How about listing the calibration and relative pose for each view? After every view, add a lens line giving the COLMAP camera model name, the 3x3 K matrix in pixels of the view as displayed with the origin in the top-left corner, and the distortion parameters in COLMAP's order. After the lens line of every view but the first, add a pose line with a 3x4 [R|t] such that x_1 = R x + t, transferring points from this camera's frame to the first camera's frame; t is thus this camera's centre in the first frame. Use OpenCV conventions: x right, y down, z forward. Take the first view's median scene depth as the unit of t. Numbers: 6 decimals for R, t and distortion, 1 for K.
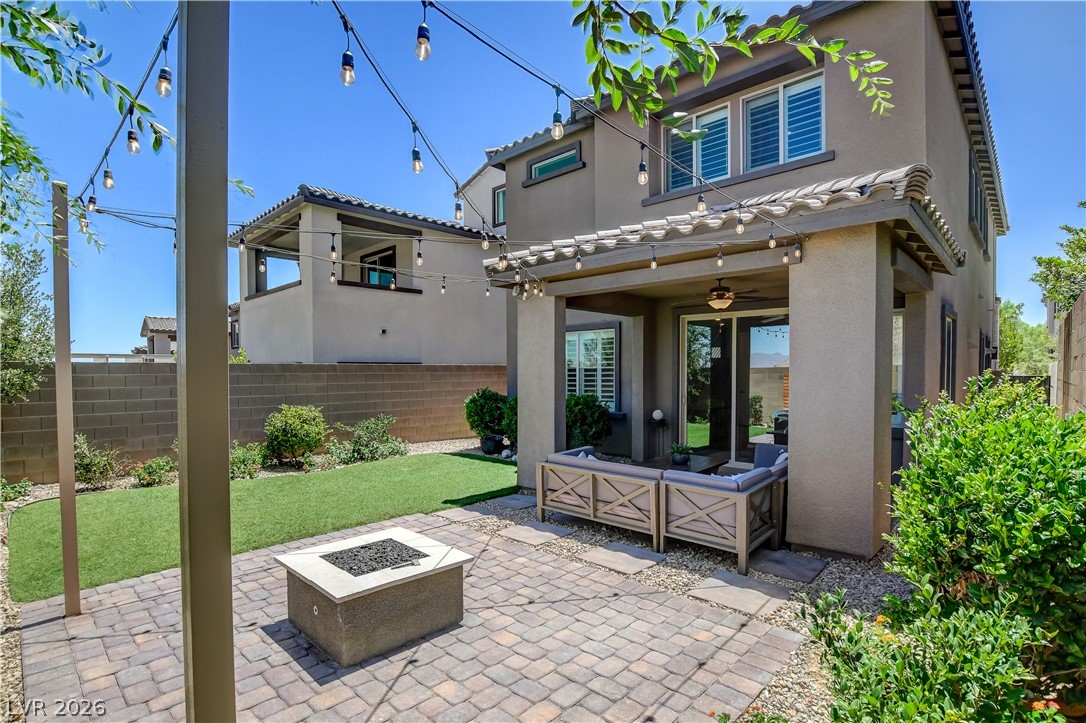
lens RADIAL K [[488.7, 0, 540.8], [0, 488.7, 365.5], [0, 0, 1]] dist [-0.040860, 0.007152]
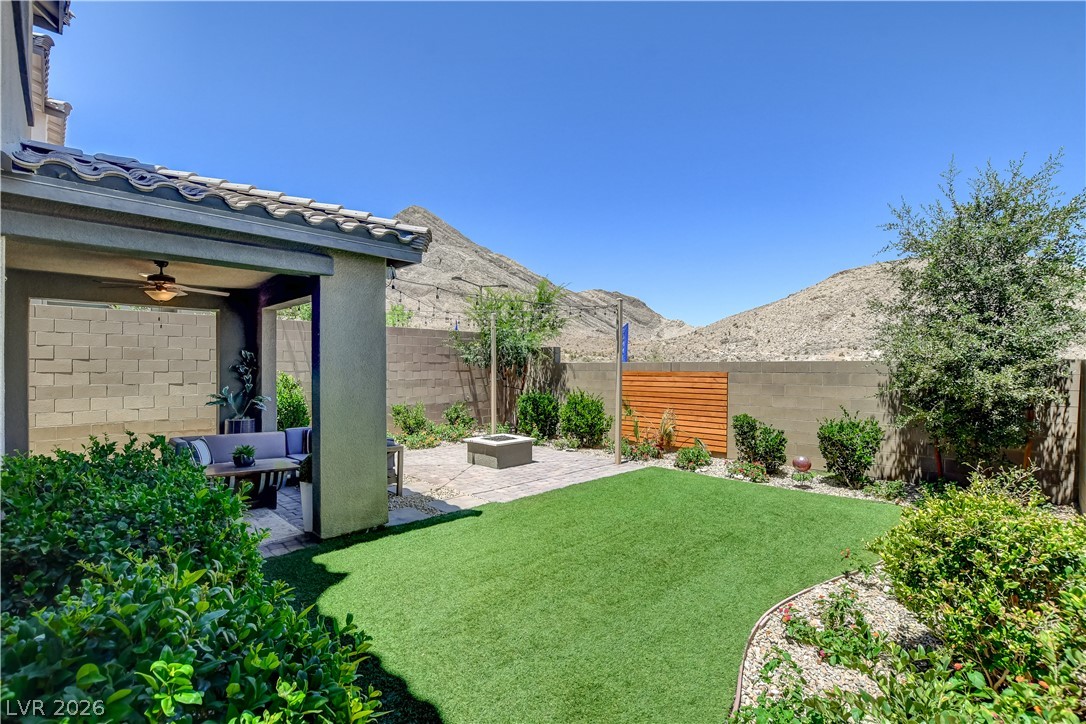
lens RADIAL K [[481.4, 0, 546.5], [0, 481.4, 362.1], [0, 0, 1]] dist [-0.030680, 0.000225]
pose [[-0.997273, 0.009615, 0.073170, -0.421009], [0.007736, 0.999634, -0.025917, 0.020631], [-0.073392, -0.025280, -0.996983, 2.028421]]
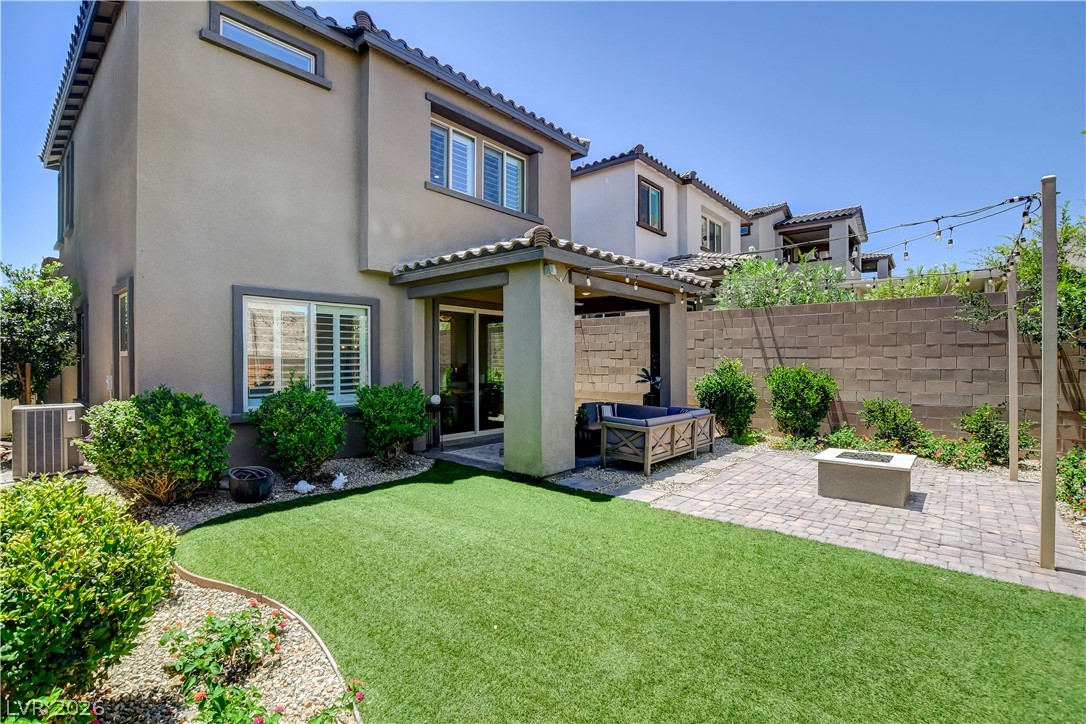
lens RADIAL K [[488.7, 0, 540.8], [0, 488.7, 366.0], [0, 0, 1]] dist [-0.040860, 0.007152]
pose [[-0.003734, -0.000073, 0.999993, -1.143602], [-0.012696, 0.999919, 0.000026, 0.042186], [-0.999912, -0.012696, -0.003735, 1.192024]]
